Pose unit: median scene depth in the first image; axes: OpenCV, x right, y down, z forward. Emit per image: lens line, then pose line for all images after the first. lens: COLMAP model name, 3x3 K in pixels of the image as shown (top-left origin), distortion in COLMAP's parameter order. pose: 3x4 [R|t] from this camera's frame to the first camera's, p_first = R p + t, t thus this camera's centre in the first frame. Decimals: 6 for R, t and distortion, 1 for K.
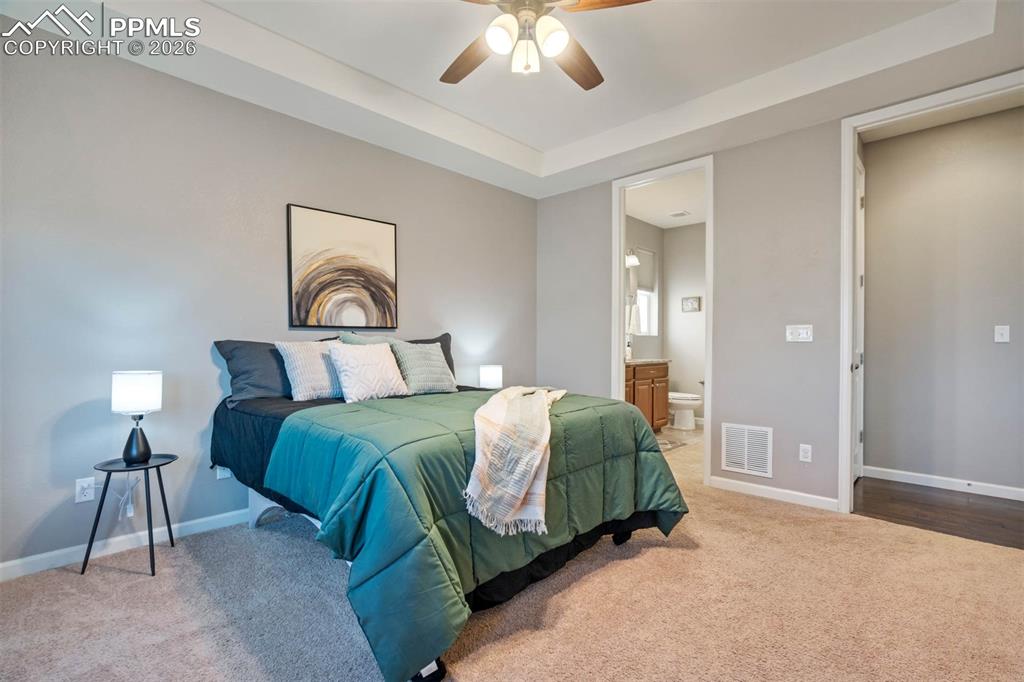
lens RADIAL K [[472.9, 0, 515.7], [0, 472.9, 344.4], [0, 0, 1]] dist [-0.025116, 0.010481]
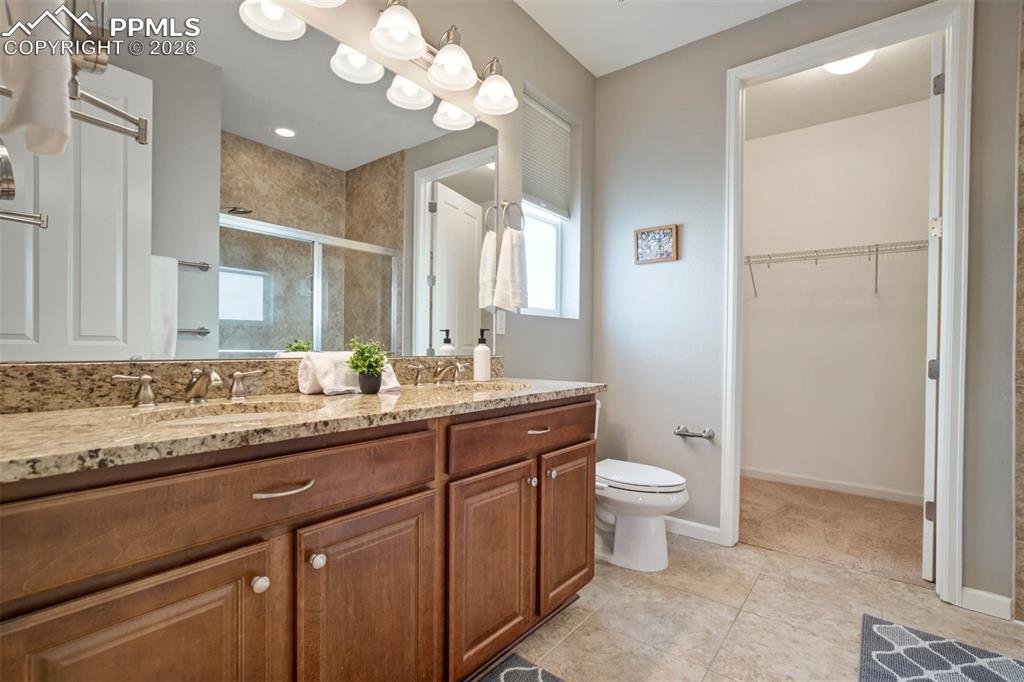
lens RADIAL K [[472.9, 0, 509.4], [0, 472.9, 344.2], [0, 0, 1]] dist [-0.025116, 0.010481]
pose [[0.995343, 0.012374, 0.095598, 0.212271], [-0.012321, 0.999923, -0.001148, 0.005830], [-0.095604, -0.000035, 0.995419, 0.623651]]
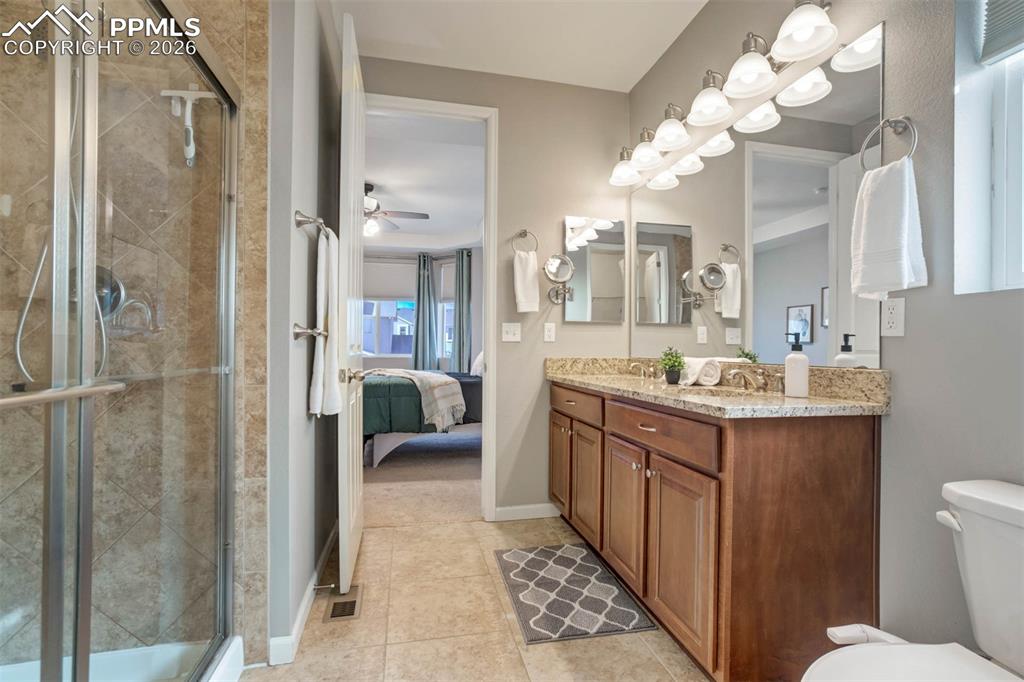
lens RADIAL K [[472.9, 0, 511.3], [0, 472.9, 346.9], [0, 0, 1]] dist [-0.025116, 0.010481]
pose [[-0.547191, -0.007601, -0.836973, 0.519673], [-0.009499, 0.999951, -0.002871, 0.005577], [0.836954, 0.006380, -0.547237, 0.948881]]
